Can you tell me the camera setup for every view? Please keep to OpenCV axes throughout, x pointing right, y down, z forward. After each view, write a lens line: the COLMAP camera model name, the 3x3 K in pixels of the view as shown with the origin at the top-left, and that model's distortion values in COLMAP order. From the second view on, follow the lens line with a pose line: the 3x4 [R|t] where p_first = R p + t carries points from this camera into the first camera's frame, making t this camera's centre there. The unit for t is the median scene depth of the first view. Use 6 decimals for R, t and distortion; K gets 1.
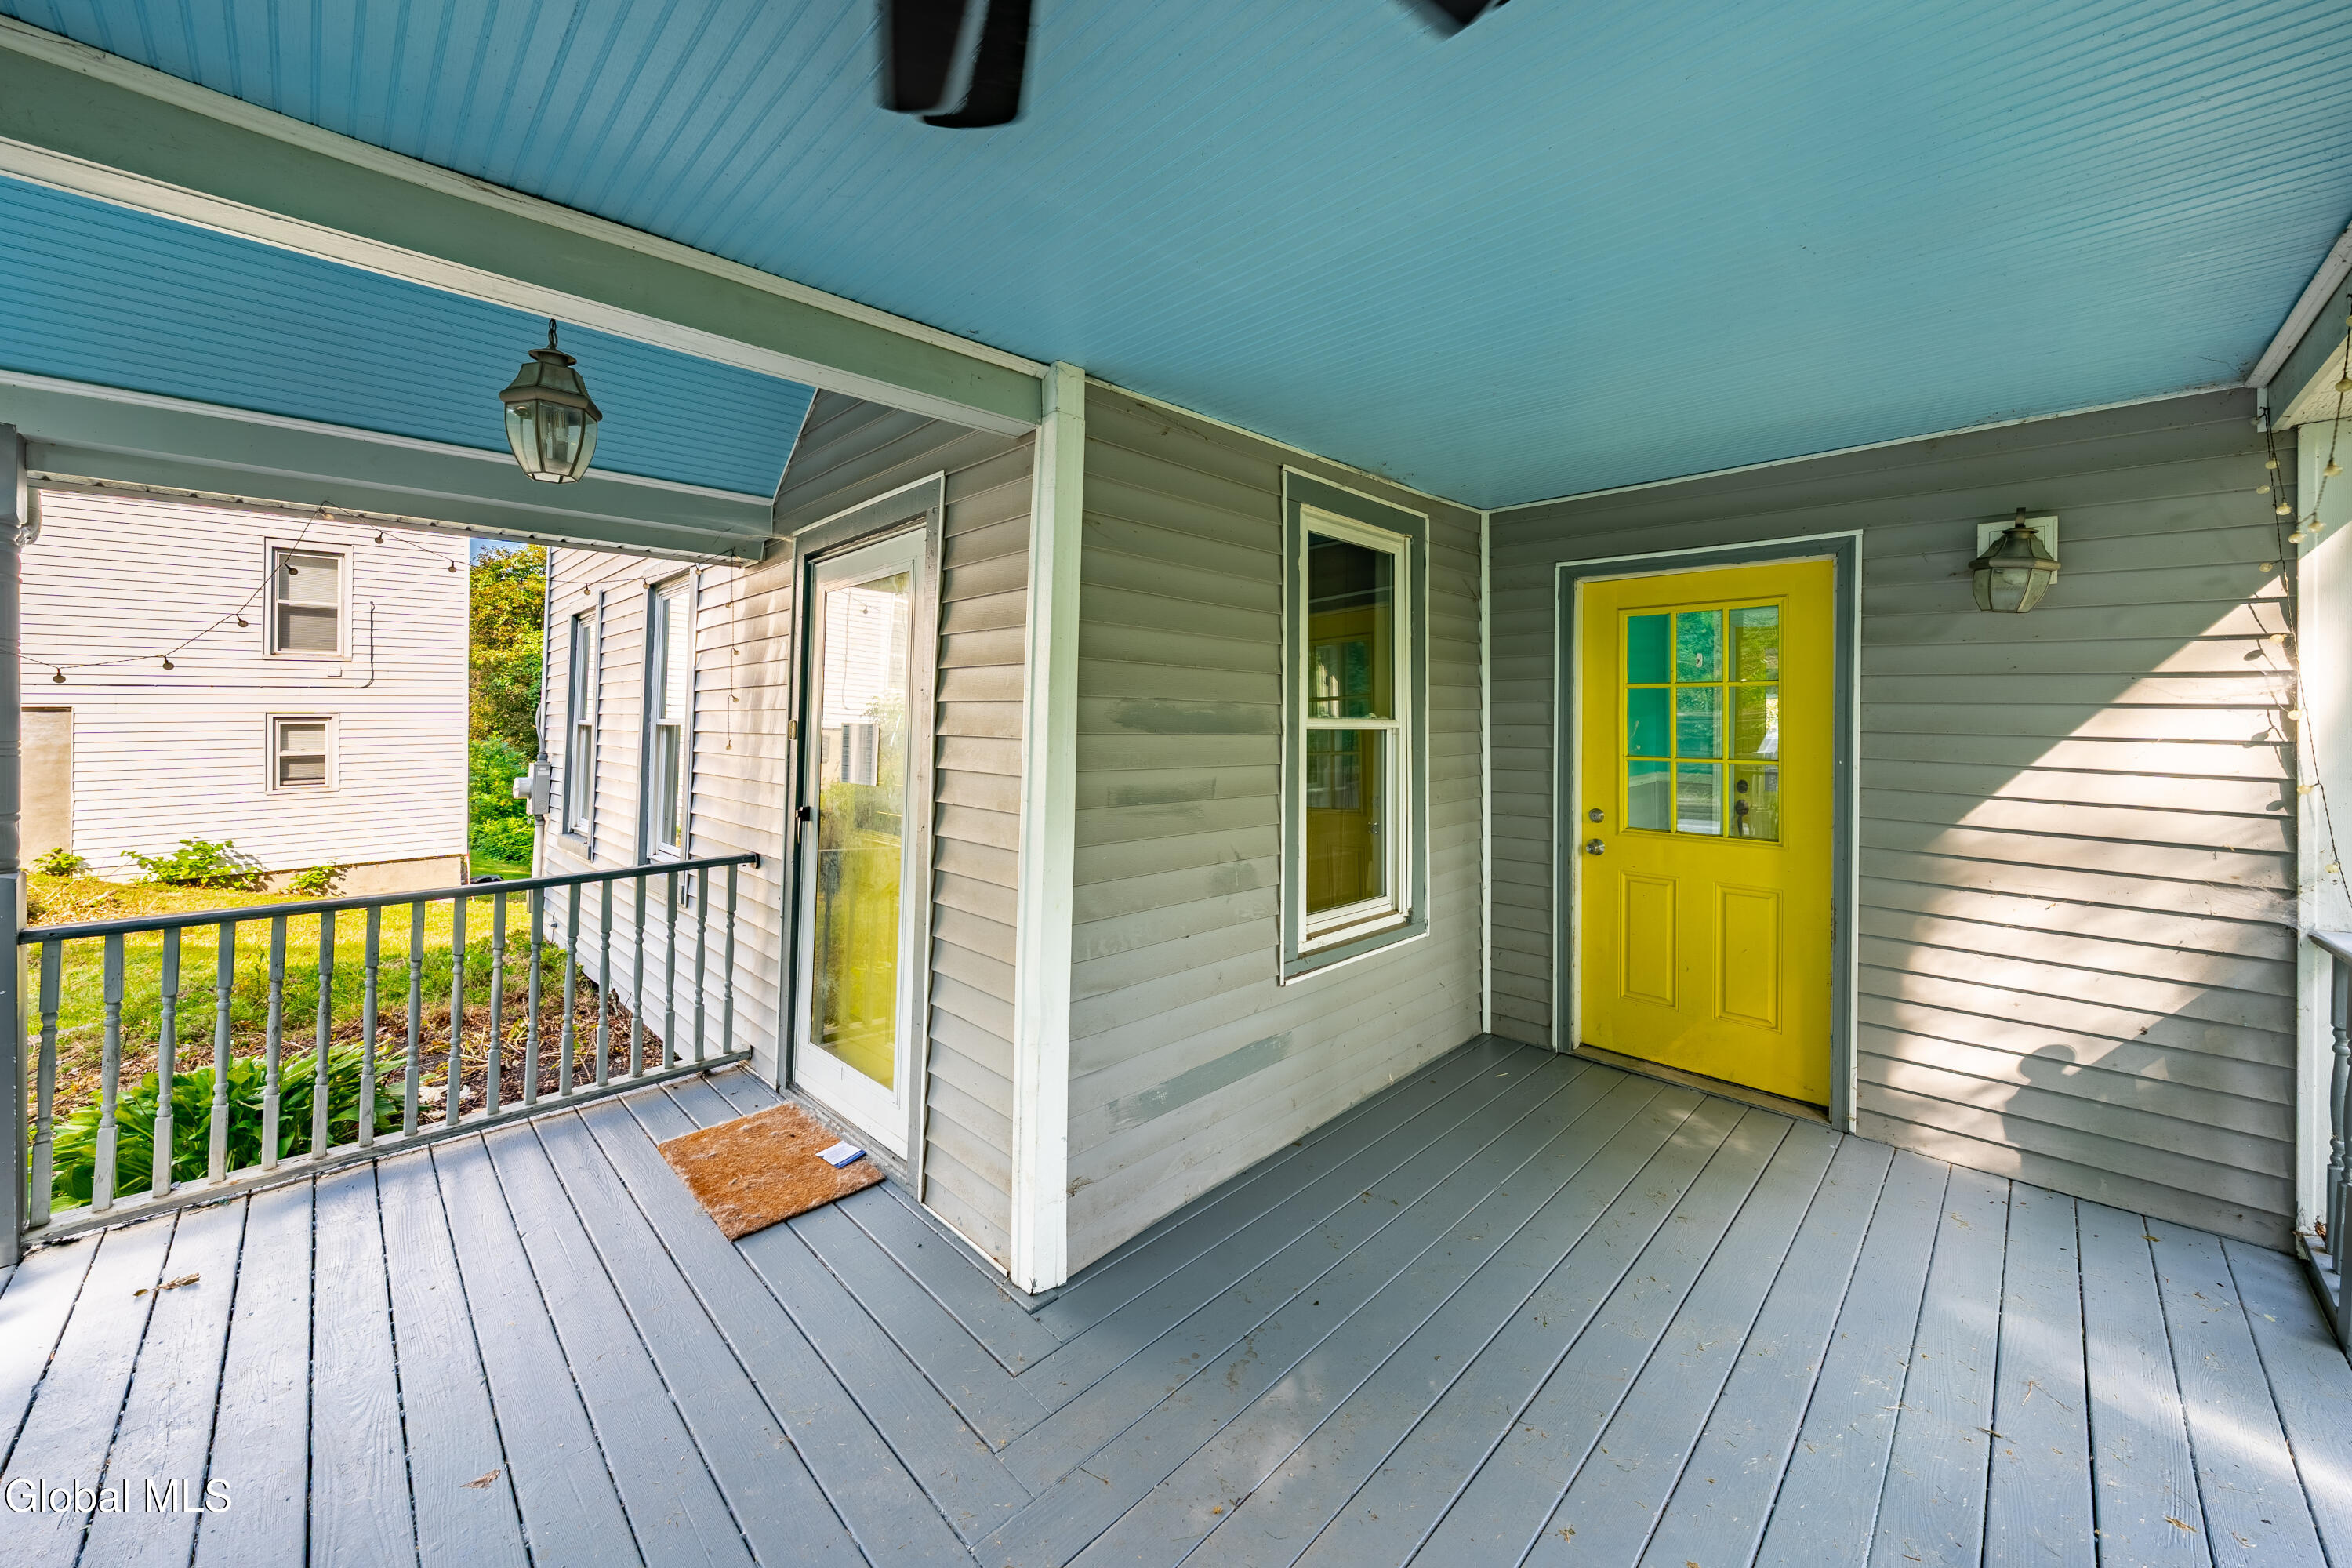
lens RADIAL K [[859.7, 0, 1178.2], [0, 859.7, 697.0], [0, 0, 1]] dist [-0.009667, 0.000142]
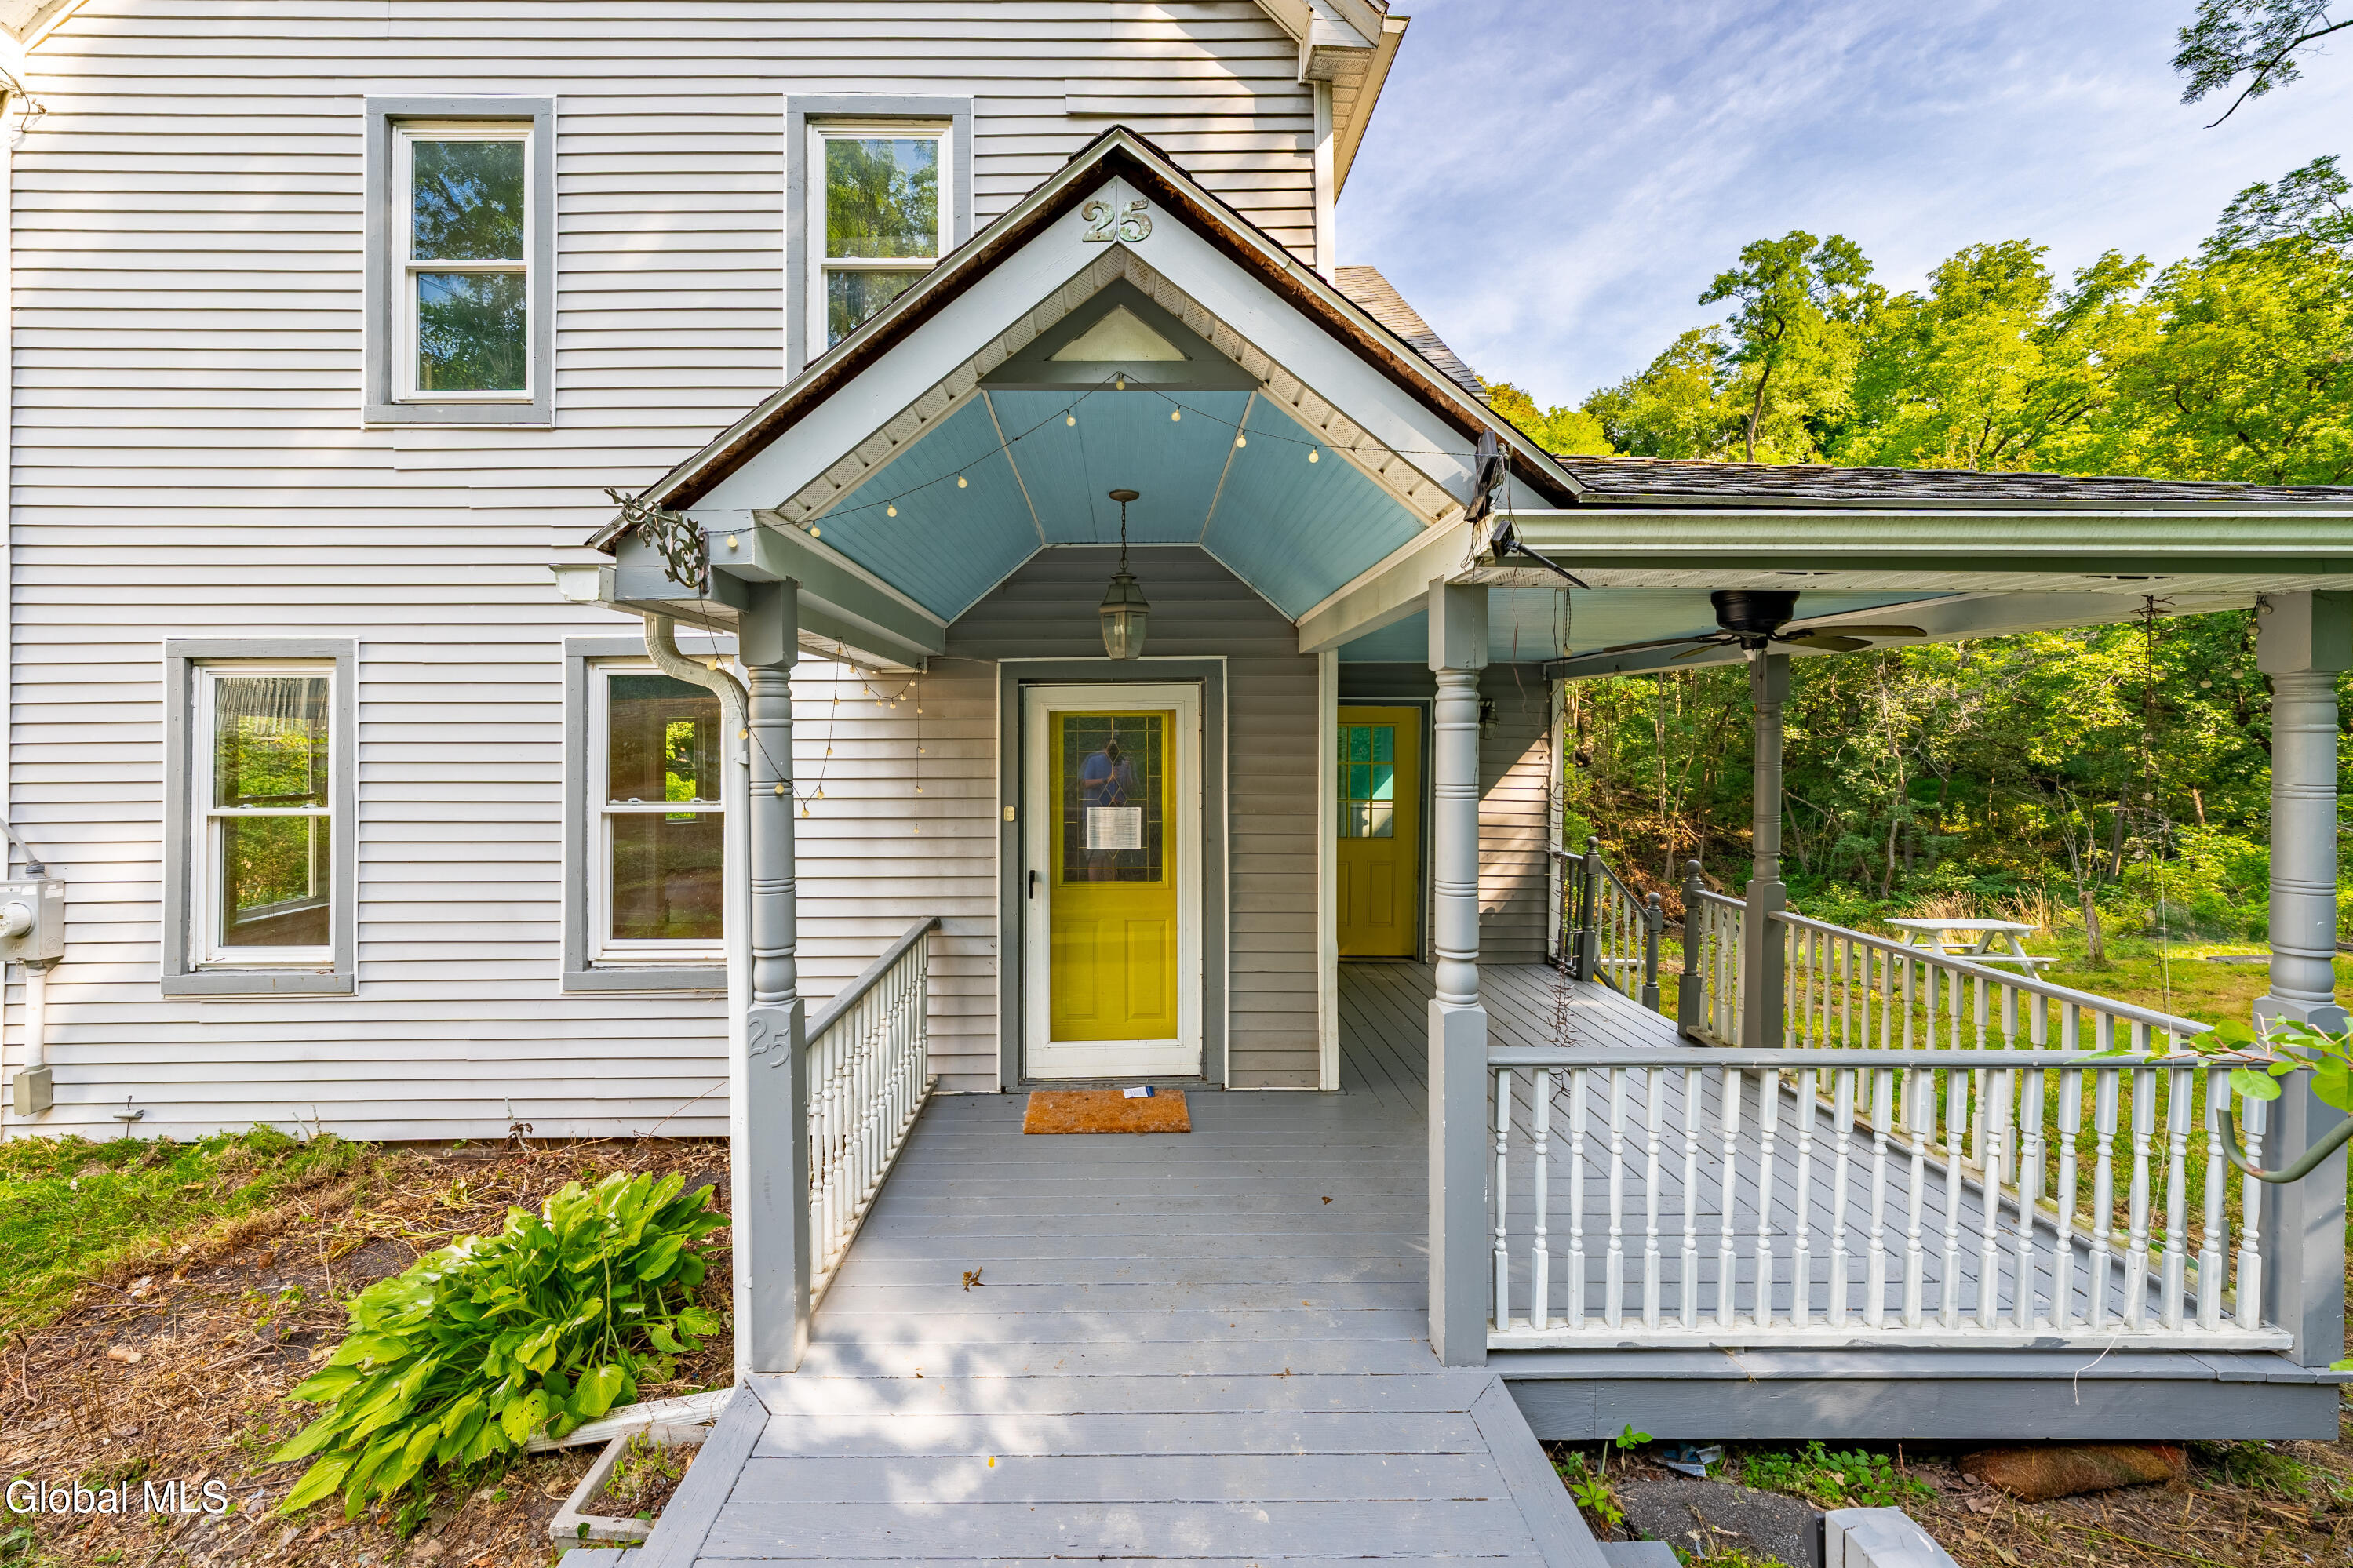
lens RADIAL K [[877.7, 0, 1134.4], [0, 877.7, 746.8], [0, 0, 1]] dist [-0.009195, 0.001662]
pose [[0.694209, -0.005256, 0.719754, -1.810005], [-0.003680, 0.999934, 0.010852, -0.115161], [-0.719764, -0.010183, 0.694144, -0.068144]]
